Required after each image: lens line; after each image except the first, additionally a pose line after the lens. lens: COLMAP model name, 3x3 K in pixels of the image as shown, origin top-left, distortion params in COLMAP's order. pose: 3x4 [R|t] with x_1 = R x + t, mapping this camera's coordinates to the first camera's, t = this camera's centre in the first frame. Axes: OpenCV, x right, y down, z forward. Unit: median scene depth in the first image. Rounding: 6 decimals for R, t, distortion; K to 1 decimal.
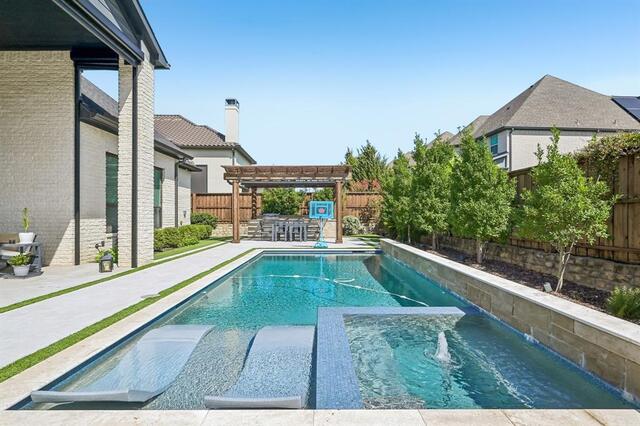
lens RADIAL K [[315.8, 0, 320.0], [0, 315.8, 213.0], [0, 0, 1]] dist [0.001299, -0.000056]
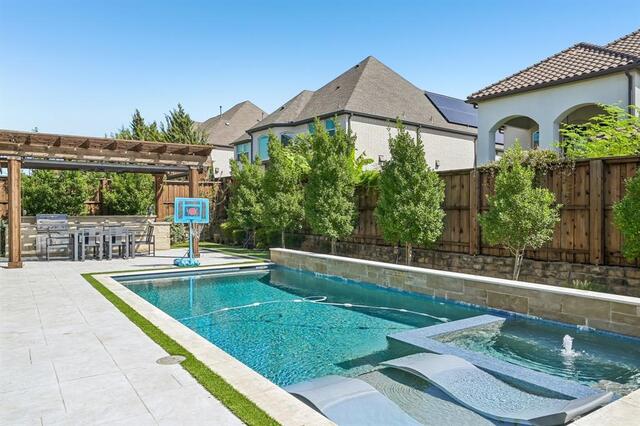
lens RADIAL K [[452.7, 0, 320.0], [0, 452.7, 213.0], [0, 0, 1]] dist [0.004463, 0.001485]
pose [[0.830222, -0.002847, 0.557426, -0.347779], [-0.003709, 0.999937, 0.010631, -0.017870], [-0.557421, -0.010894, 0.830158, 0.038569]]
